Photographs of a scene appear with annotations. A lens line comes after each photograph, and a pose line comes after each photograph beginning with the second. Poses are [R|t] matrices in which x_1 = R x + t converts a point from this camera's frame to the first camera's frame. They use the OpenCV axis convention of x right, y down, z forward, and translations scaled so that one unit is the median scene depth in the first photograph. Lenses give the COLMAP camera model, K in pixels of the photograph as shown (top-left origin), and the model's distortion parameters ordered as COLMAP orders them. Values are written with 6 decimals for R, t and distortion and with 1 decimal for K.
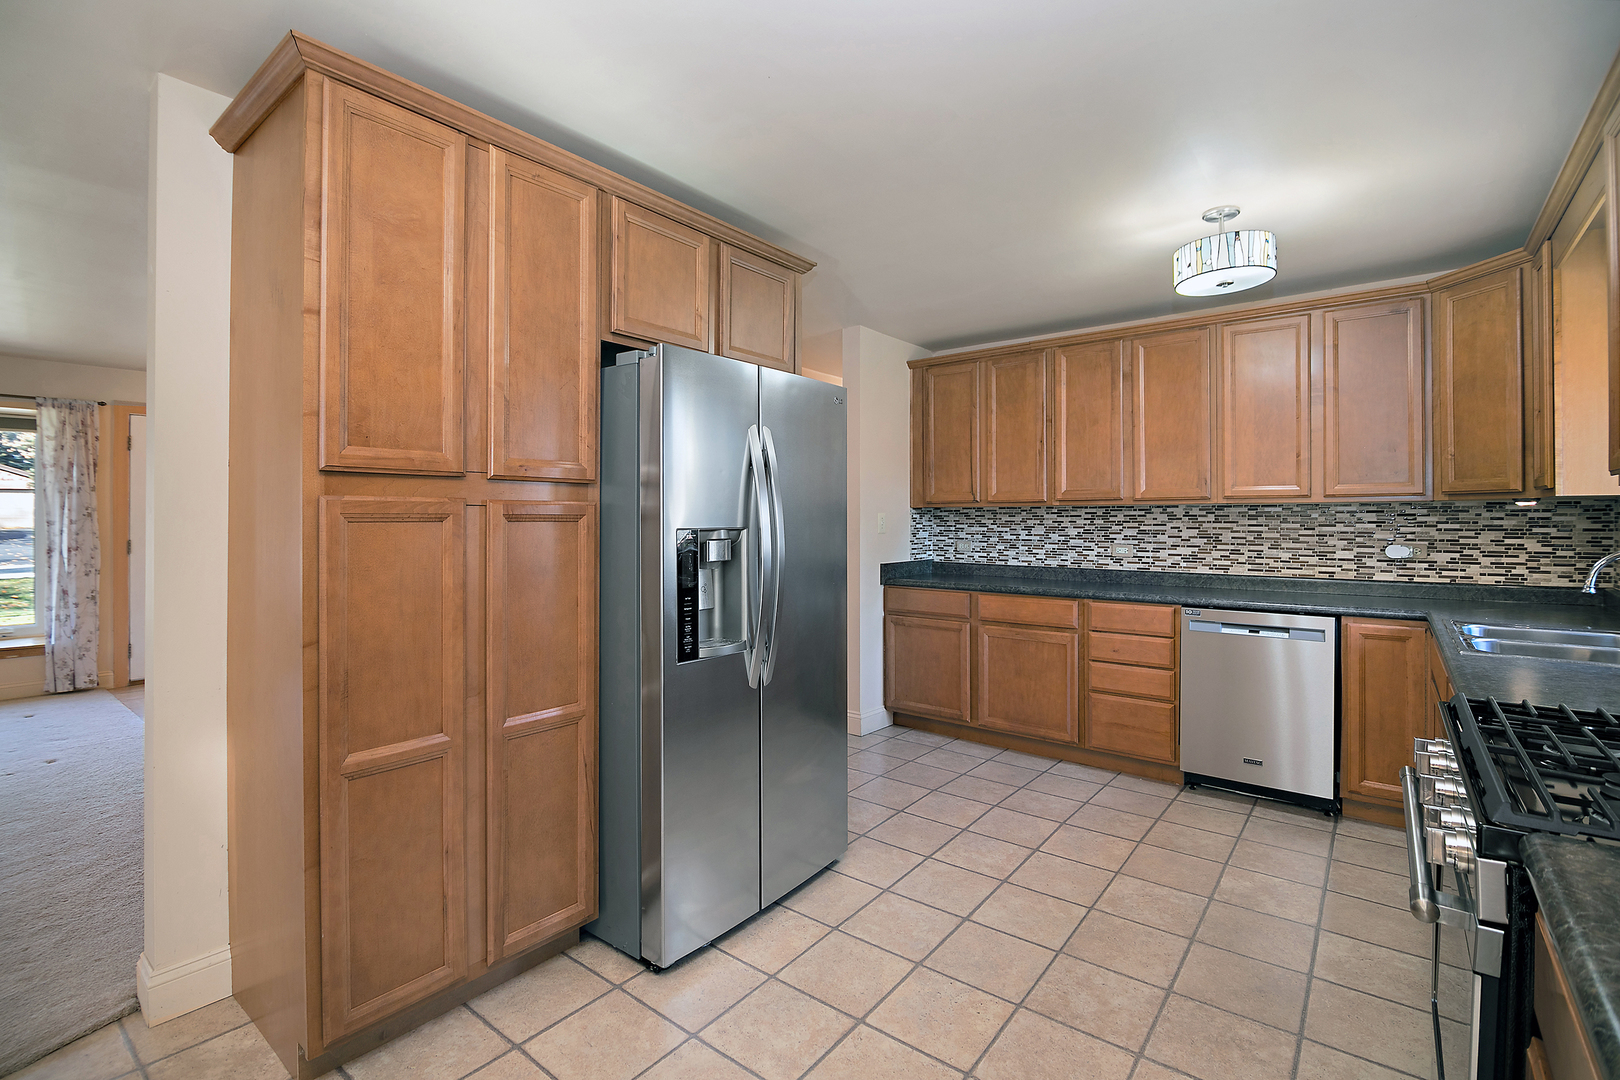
lens RADIAL K [[734.7, 0, 805.8], [0, 734.7, 519.0], [0, 0, 1]] dist [-0.000075, -0.012367]
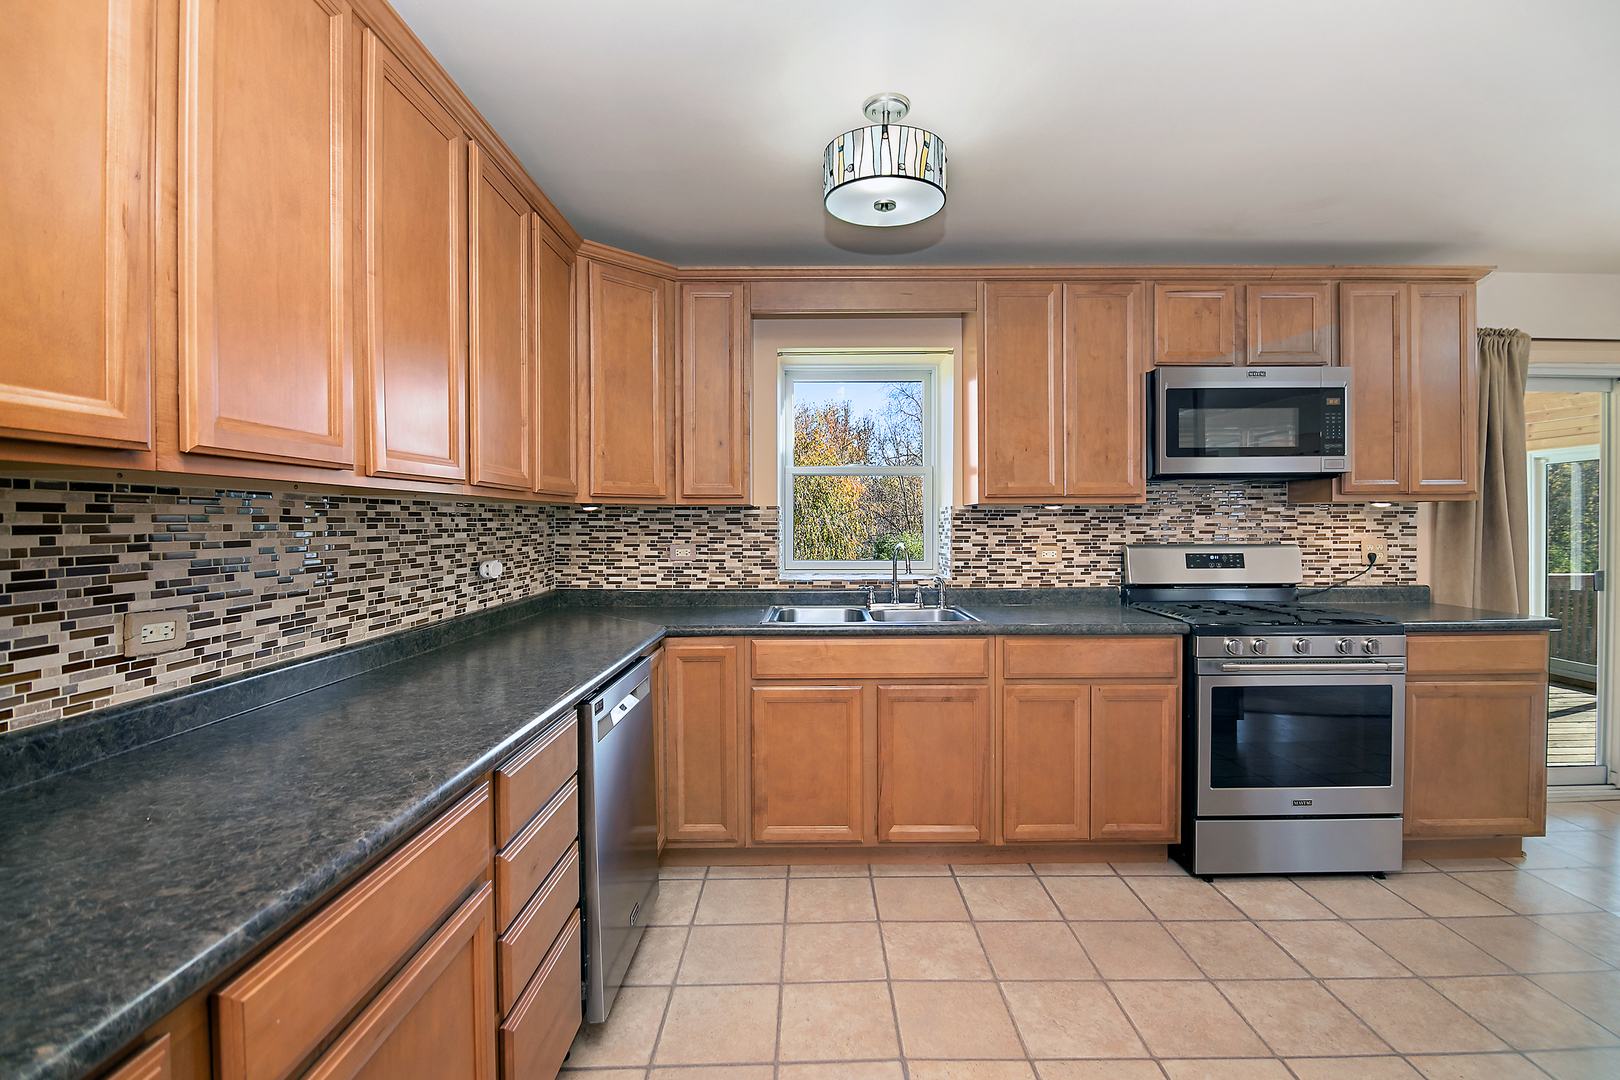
lens RADIAL K [[722.7, 0, 813.6], [0, 722.7, 530.2], [0, 0, 1]] dist [-0.000042, -0.011434]
pose [[-0.625249, -0.007052, 0.780393, 0.032711], [0.004185, 0.999914, 0.012390, -0.002346], [-0.780414, 0.011013, -0.625166, 1.125902]]
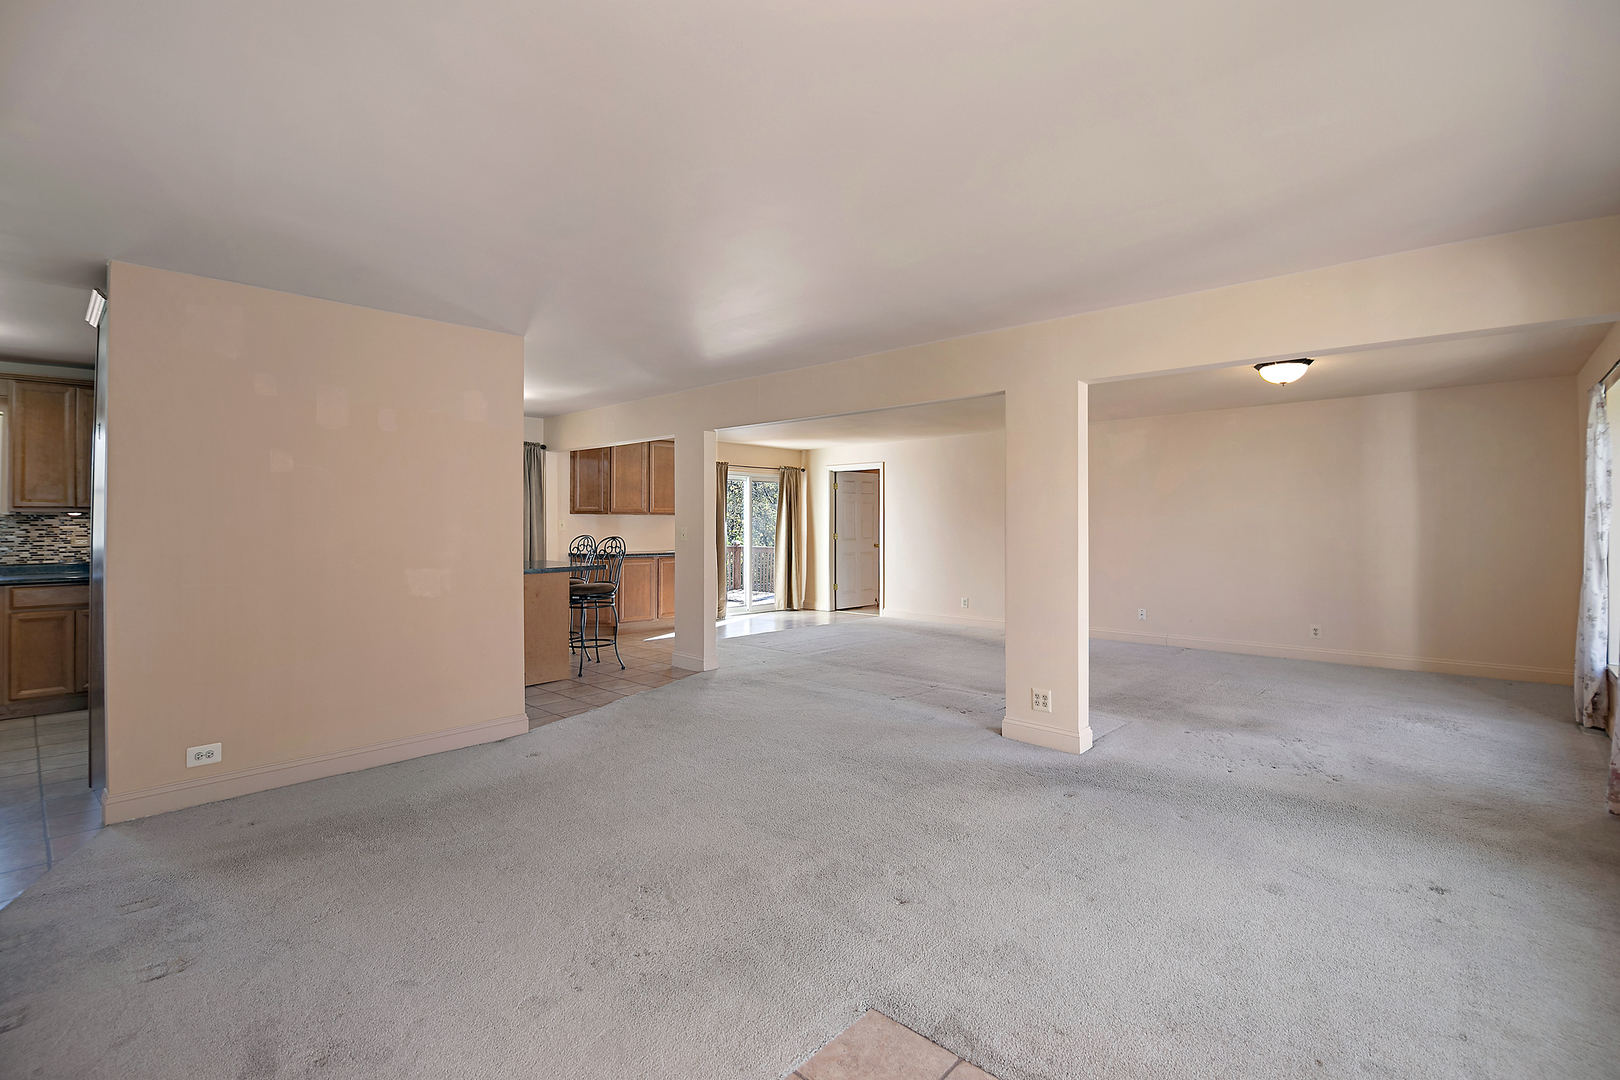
lens RADIAL K [[742.1, 0, 805.4], [0, 742.1, 510.4], [0, 0, 1]] dist [0.000279, -0.010247]
pose [[-0.997316, -0.000920, 0.073208, -1.032526], [-0.001477, 0.999970, -0.007560, -0.015492], [-0.073199, -0.007648, -0.997288, 1.729820]]
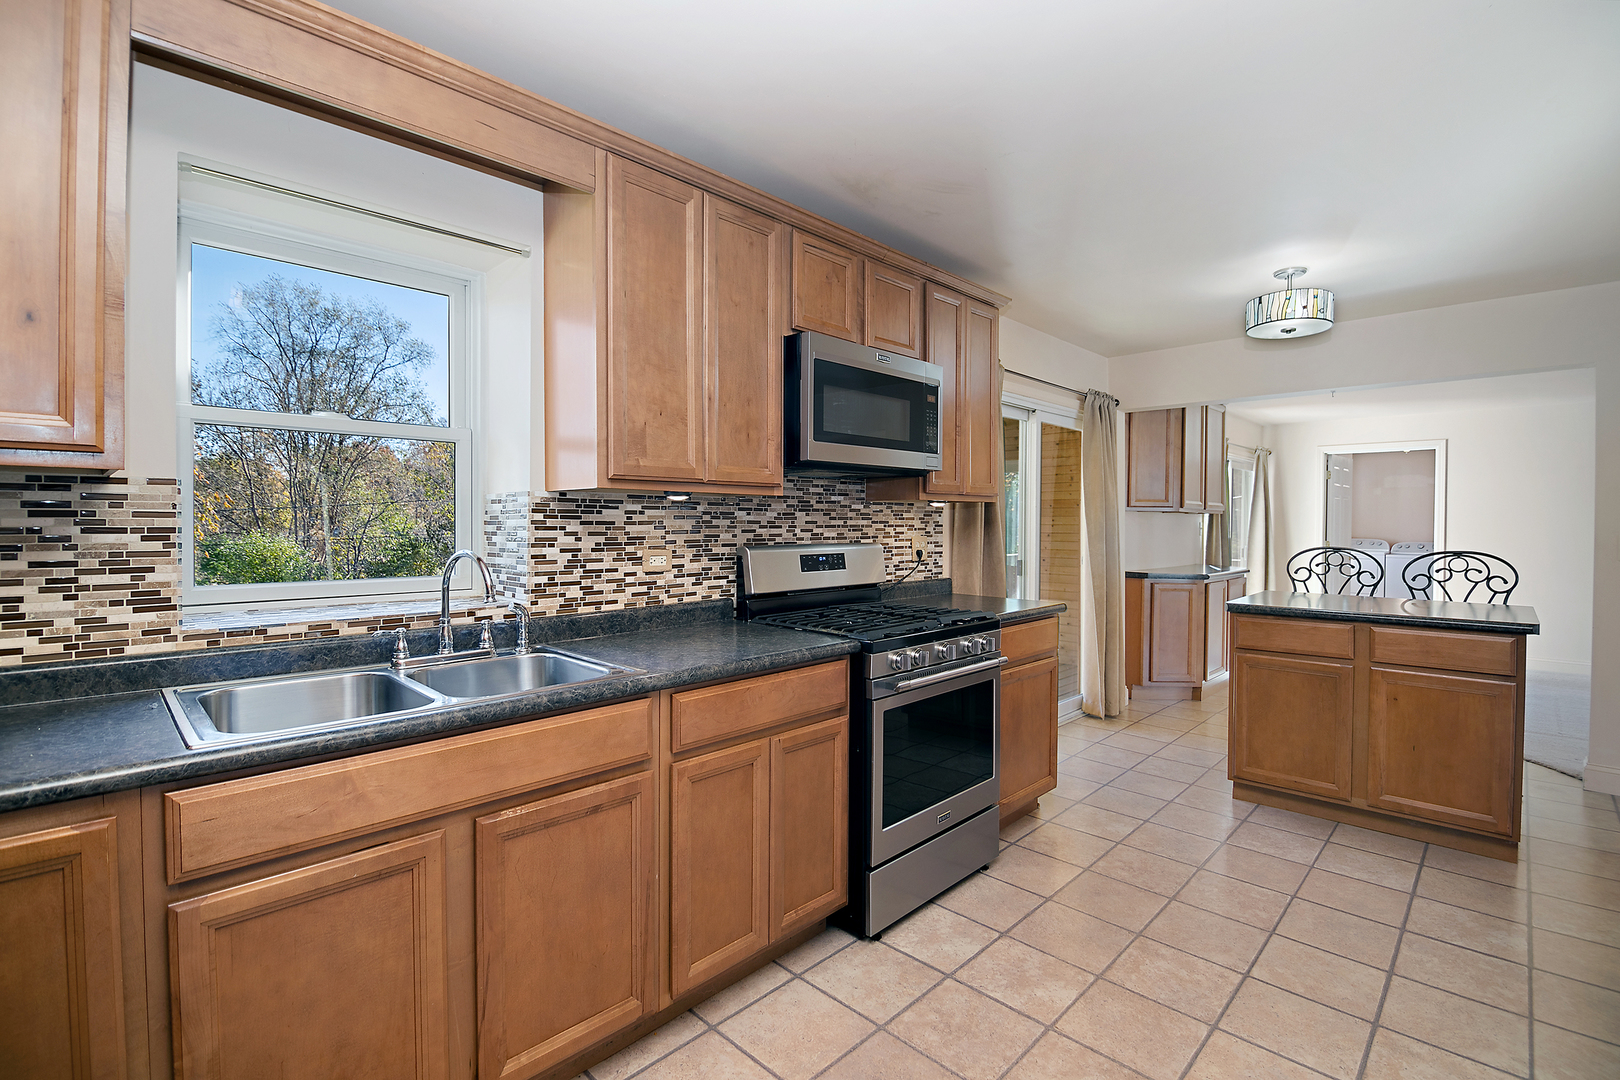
lens RADIAL K [[730.5, 0, 813.5], [0, 730.5, 530.9], [0, 0, 1]] dist [0.000559, -0.011924]
pose [[-0.995084, -0.007048, 0.098780, 0.335283], [-0.005574, 0.999869, 0.015196, 0.001129], [-0.098874, 0.014571, -0.994993, 0.995096]]
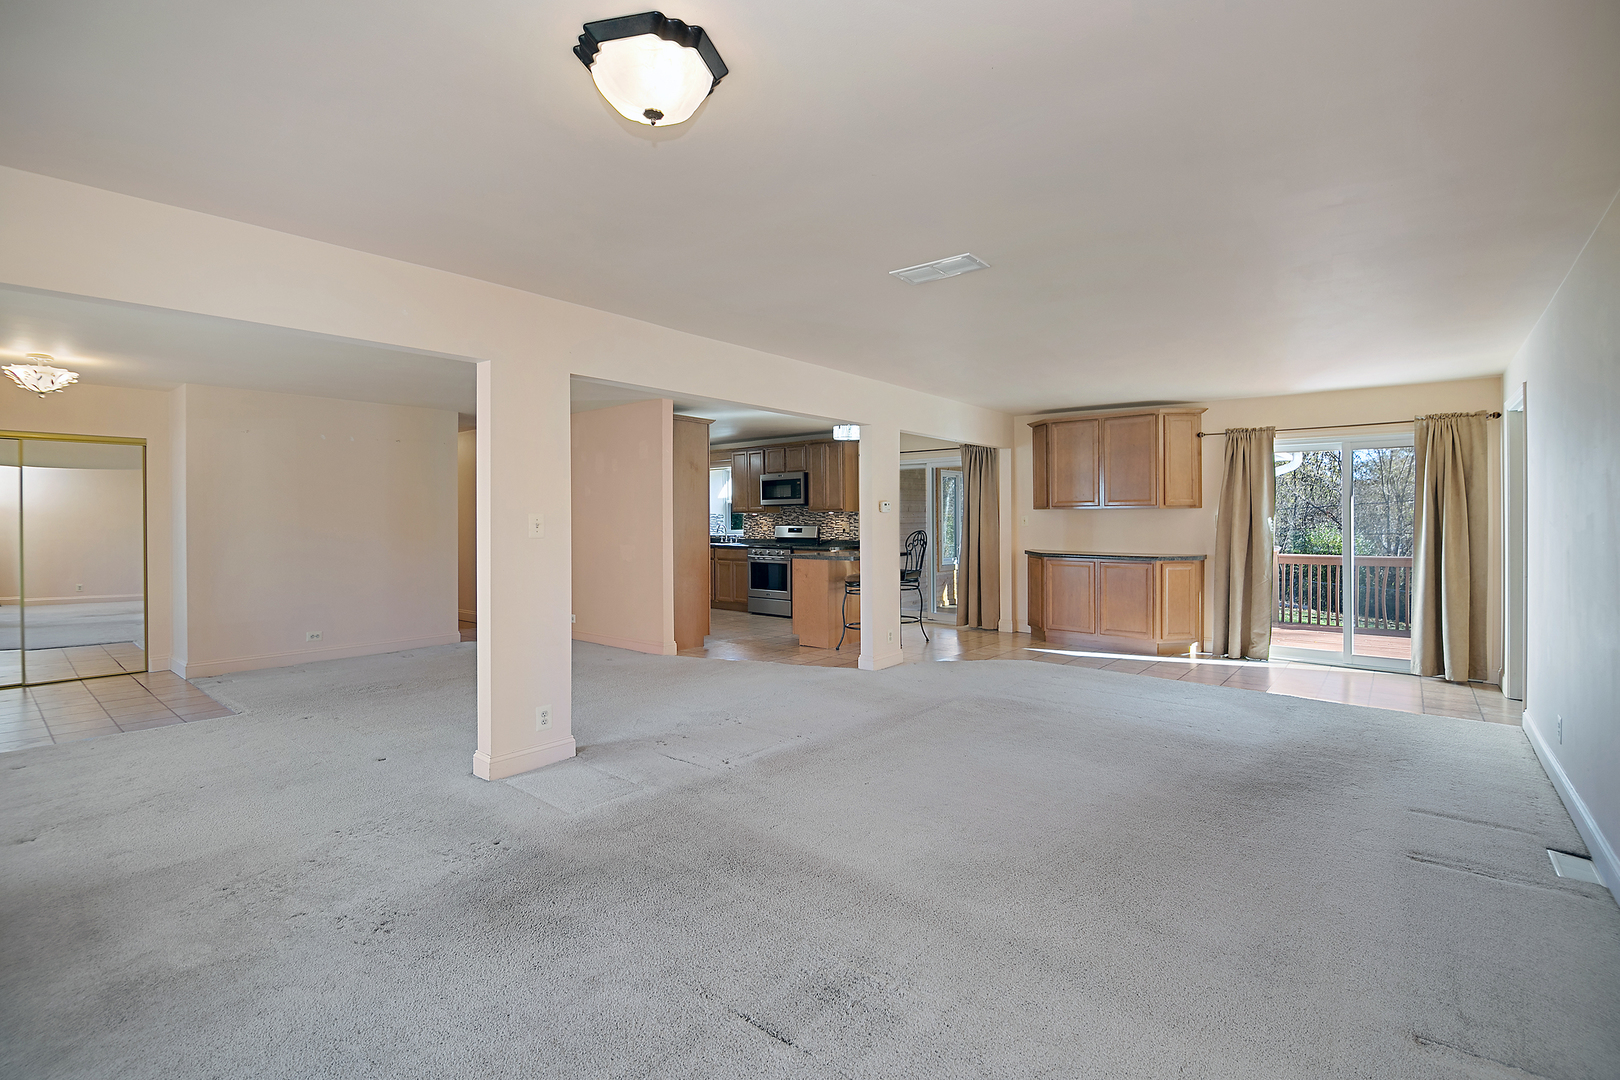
lens RADIAL K [[722.7, 0, 813.6], [0, 722.7, 530.2], [0, 0, 1]] dist [-0.000042, -0.011434]
pose [[0.017467, -0.012603, 0.999768, -2.317252], [0.005289, 0.999908, 0.012513, 0.011628], [-0.999833, 0.005070, 0.017532, 0.107955]]
